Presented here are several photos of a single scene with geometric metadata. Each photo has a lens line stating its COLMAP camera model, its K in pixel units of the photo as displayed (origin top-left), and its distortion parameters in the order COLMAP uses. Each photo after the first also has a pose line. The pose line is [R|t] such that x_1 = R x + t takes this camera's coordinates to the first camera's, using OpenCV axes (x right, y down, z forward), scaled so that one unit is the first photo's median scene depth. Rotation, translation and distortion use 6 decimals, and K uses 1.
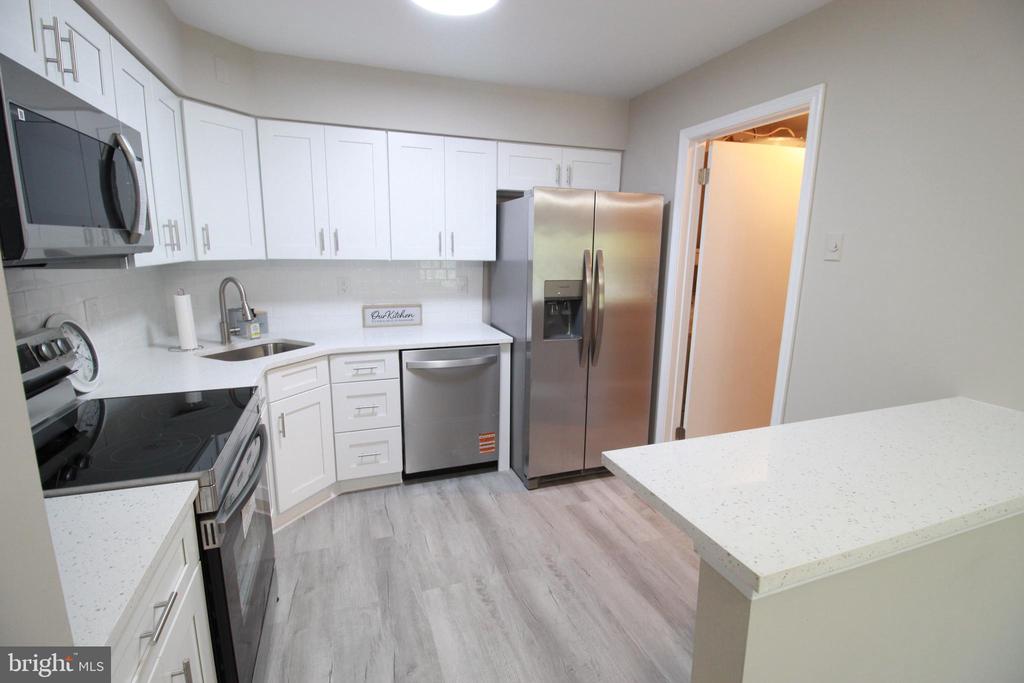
lens RADIAL K [[477.1, 0, 513.8], [0, 477.1, 336.0], [0, 0, 1]] dist [0.002634, -0.016217]
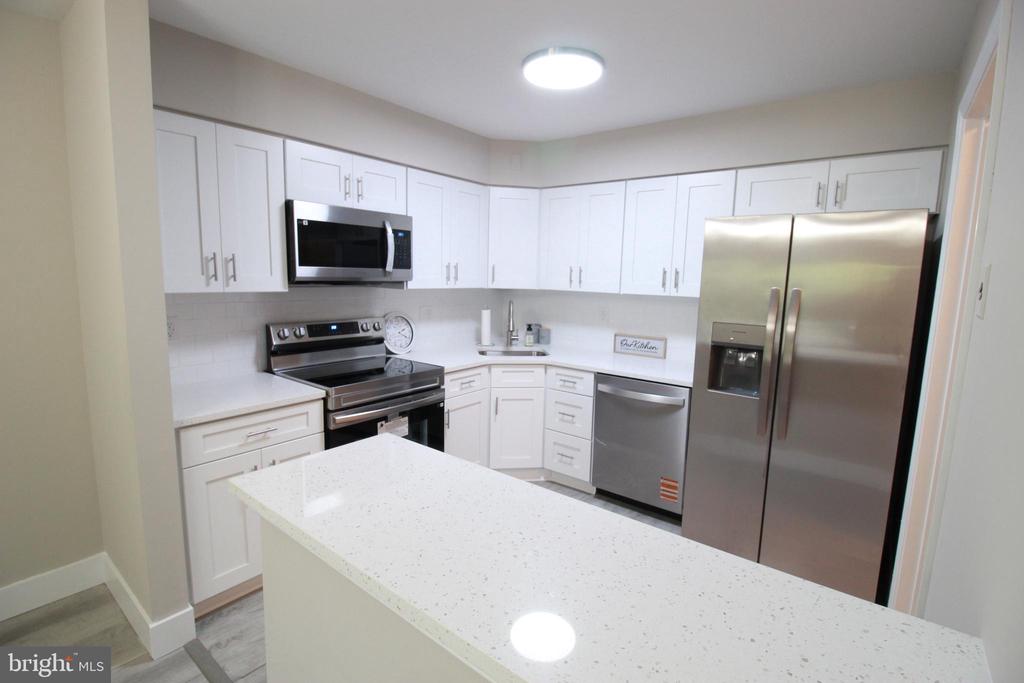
lens RADIAL K [[477.1, 0, 513.8], [0, 477.1, 336.0], [0, 0, 1]] dist [0.002634, -0.016217]
pose [[0.531595, 0.108732, -0.839991, 0.575599], [-0.174288, 0.984546, 0.017144, -0.038948], [0.828873, 0.137286, 0.542330, 0.212414]]
